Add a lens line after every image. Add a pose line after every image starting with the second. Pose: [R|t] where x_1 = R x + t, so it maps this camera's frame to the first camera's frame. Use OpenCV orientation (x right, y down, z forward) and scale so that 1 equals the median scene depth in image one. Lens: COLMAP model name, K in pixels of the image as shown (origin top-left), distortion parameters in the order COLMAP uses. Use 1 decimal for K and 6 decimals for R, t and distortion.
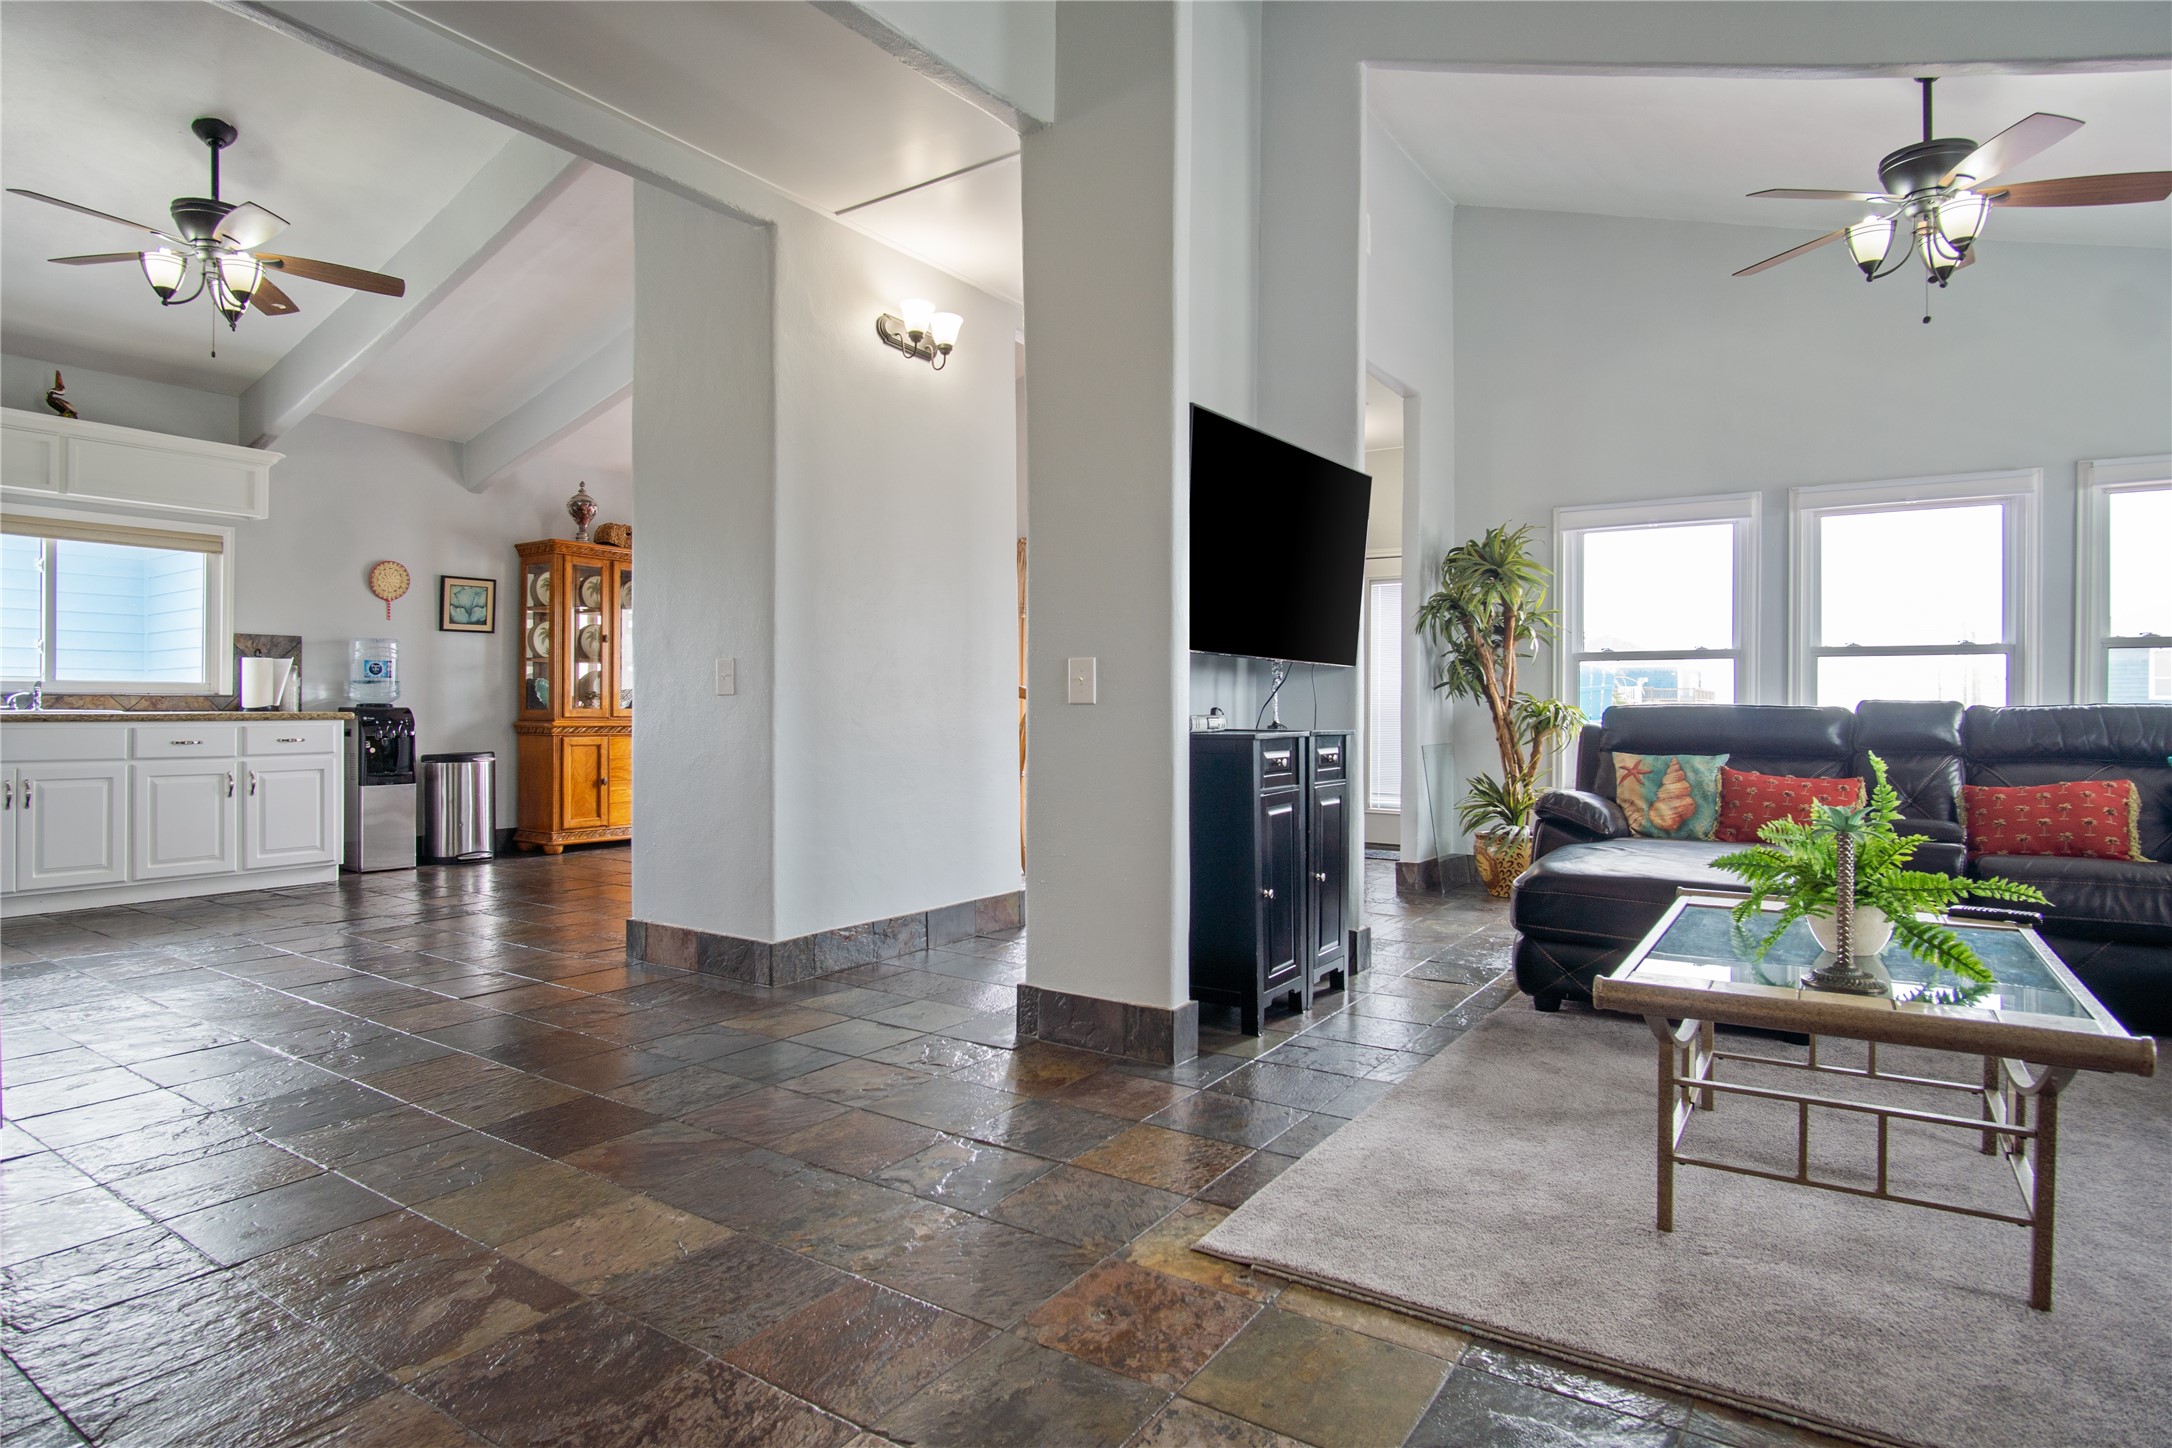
lens RADIAL K [[1177.8, 0, 1074.4], [0, 1177.8, 712.9], [0, 0, 1]] dist [-0.029644, 0.007944]
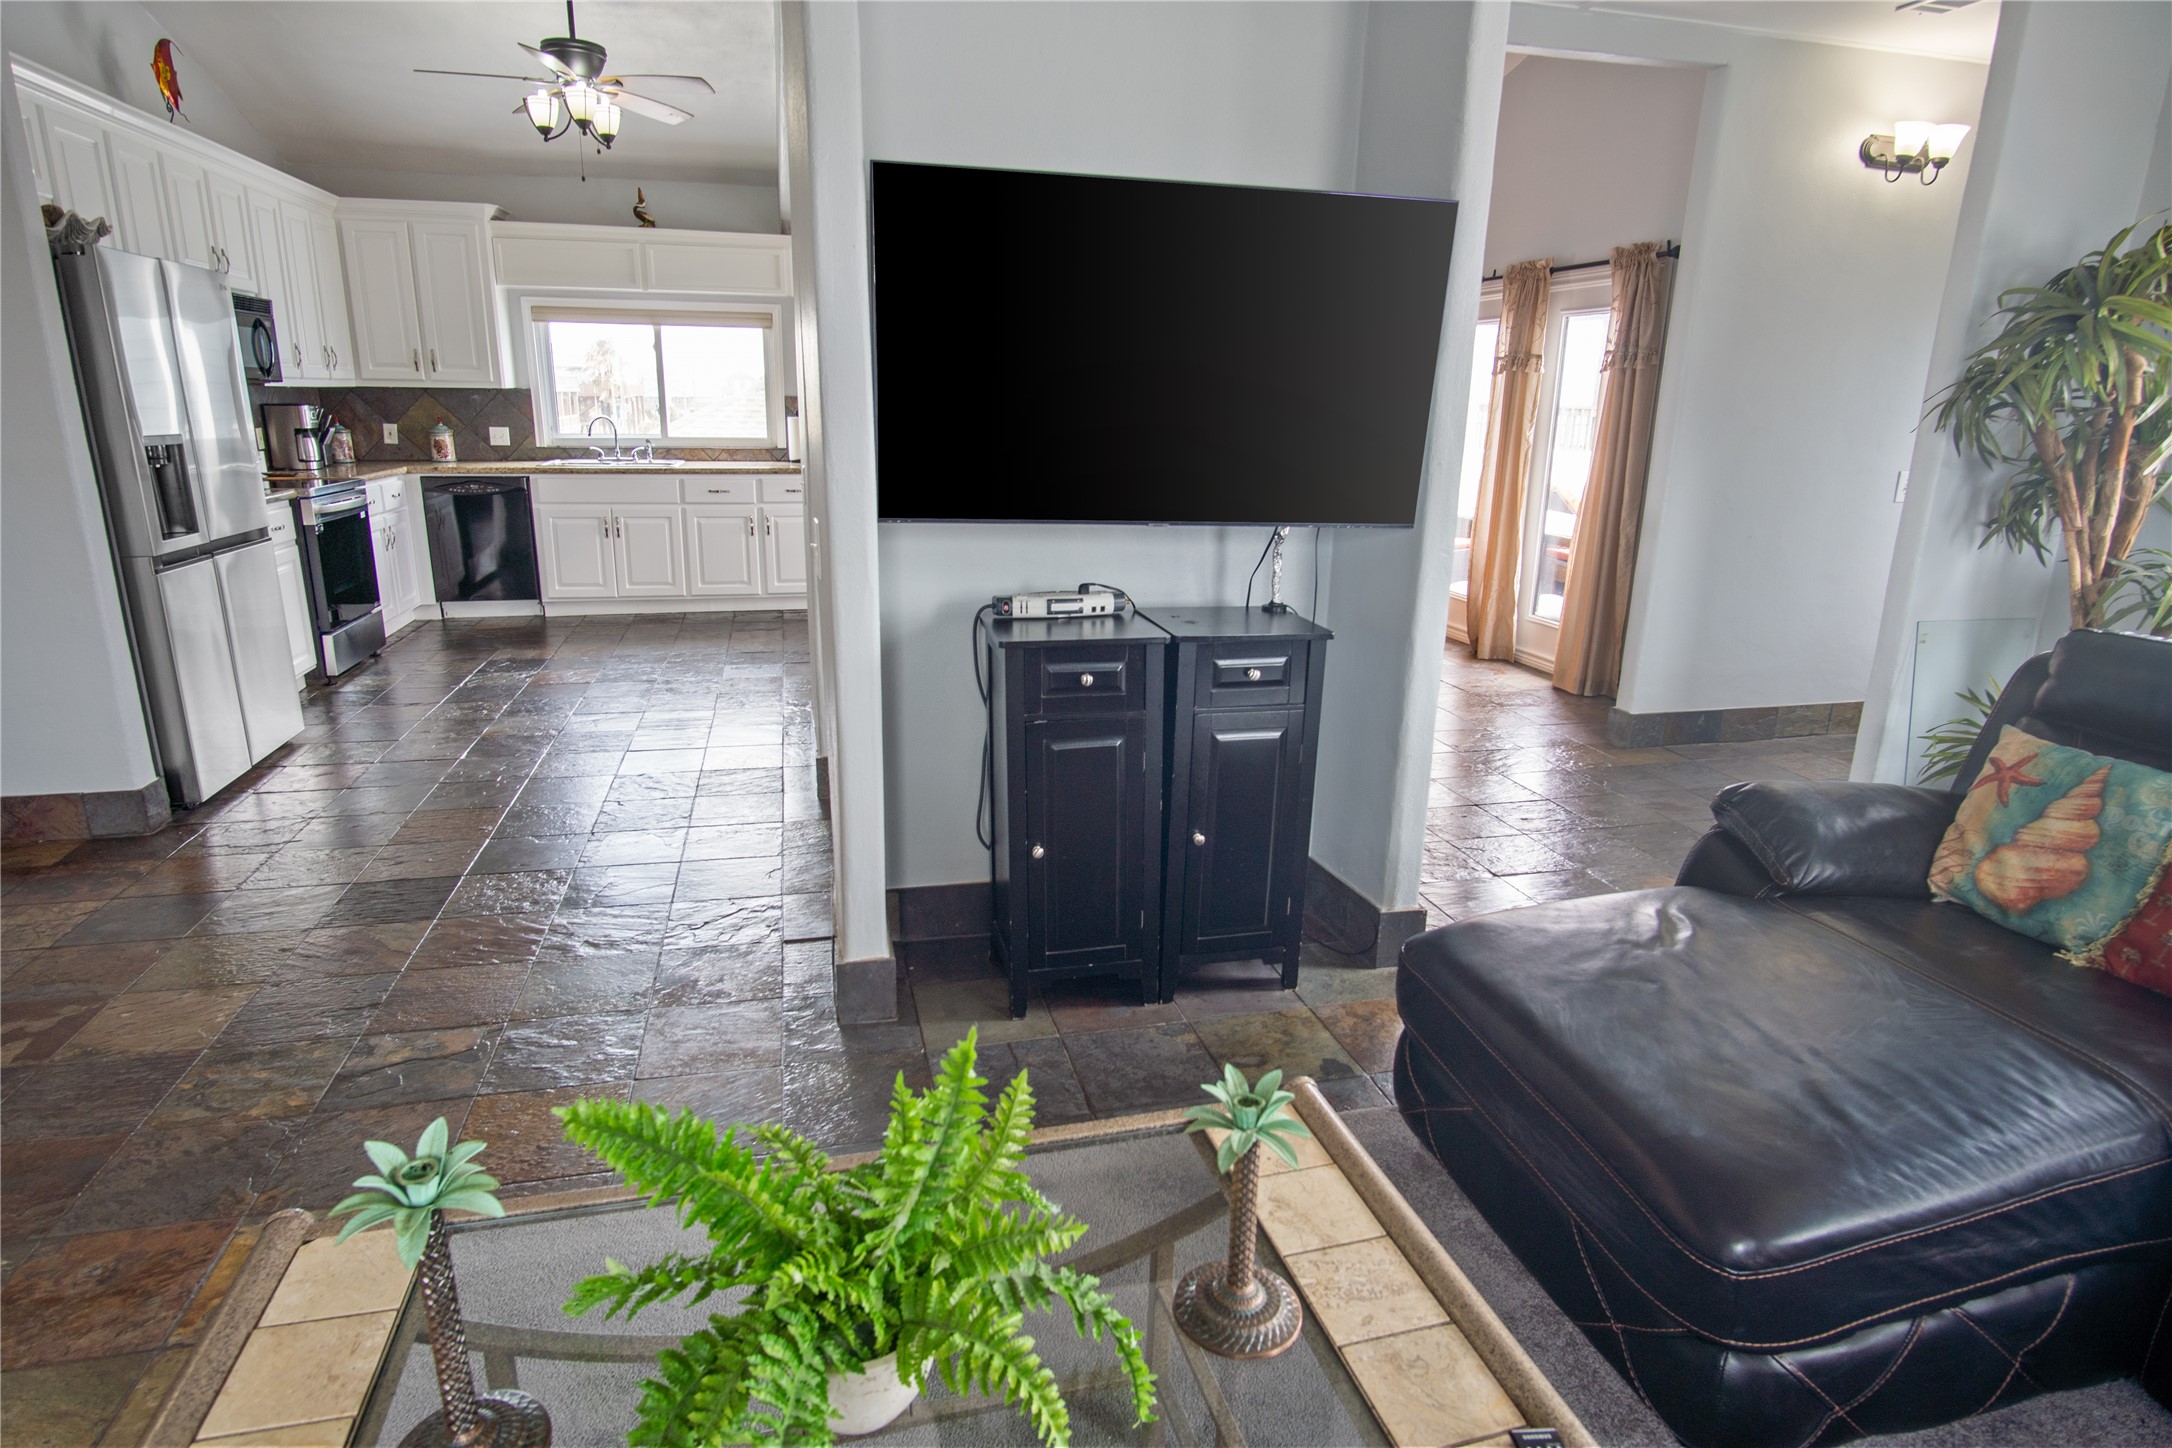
lens RADIAL K [[1177.8, 0, 1089.5], [0, 1177.8, 708.8], [0, 0, 1]] dist [-0.029644, 0.007944]
pose [[0.741127, 0.183257, -0.645869, 0.420424], [-0.020341, 0.967713, 0.251234, -0.077882], [0.671056, -0.173059, 0.720926, 0.324093]]
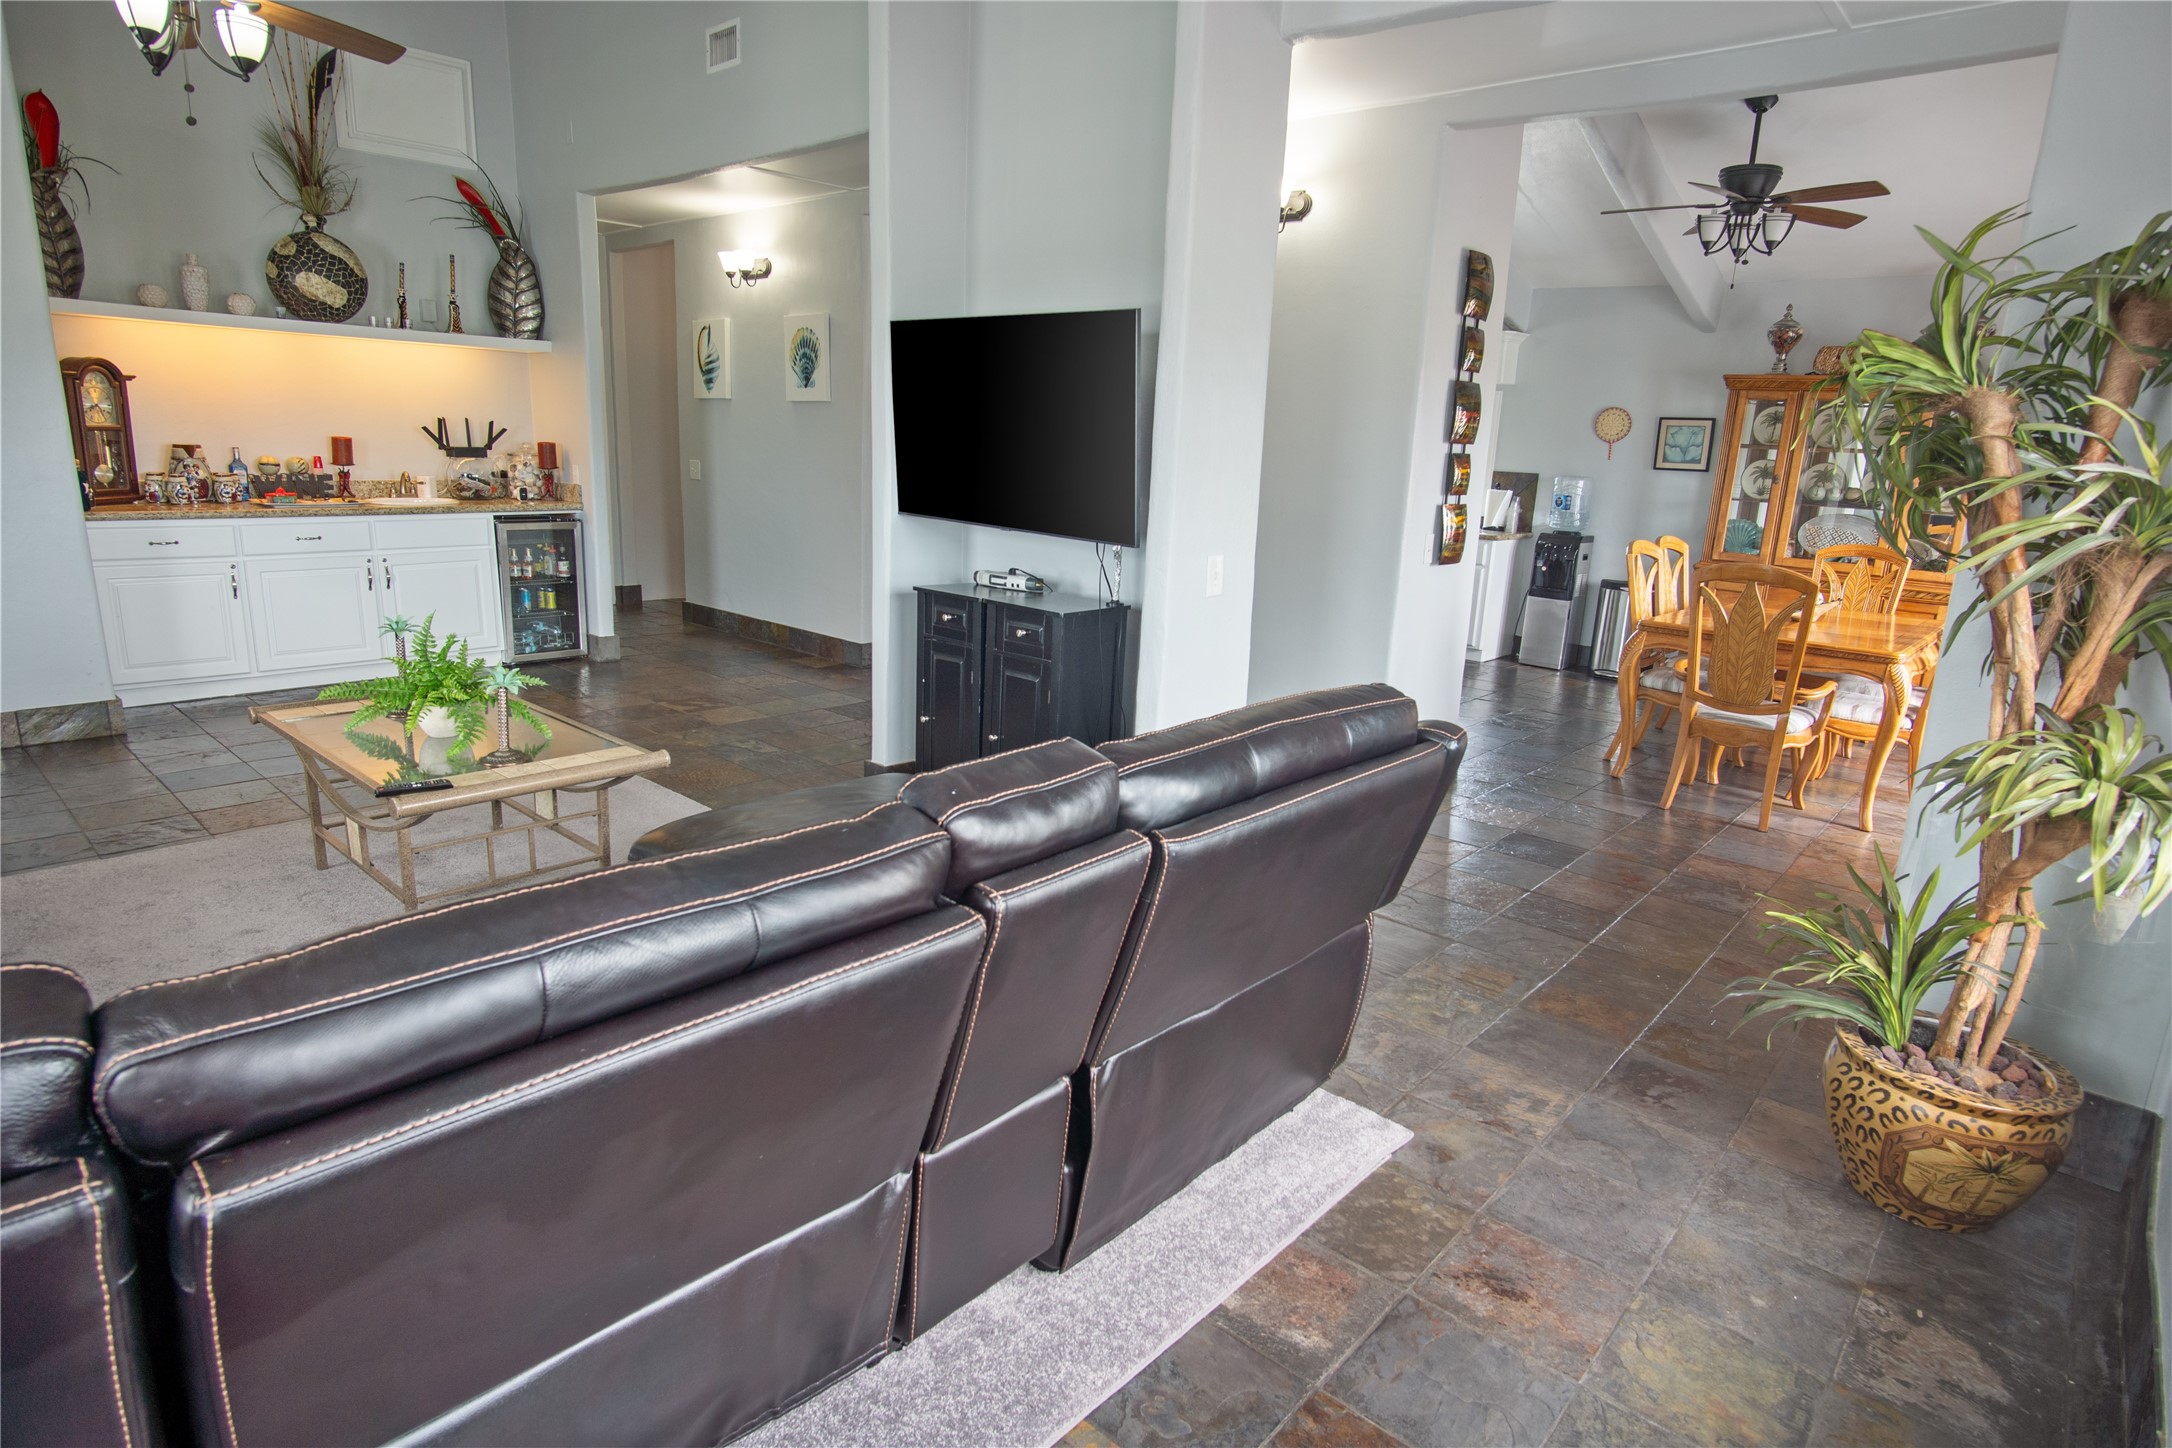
lens RADIAL K [[1177.8, 0, 1104.8], [0, 1177.8, 717.7], [0, 0, 1]] dist [-0.029644, 0.007944]
pose [[-0.135710, 0.217495, -0.966581, 0.860470], [-0.051480, 0.972741, 0.226109, -0.087465], [0.989410, 0.080445, -0.120814, 0.860999]]
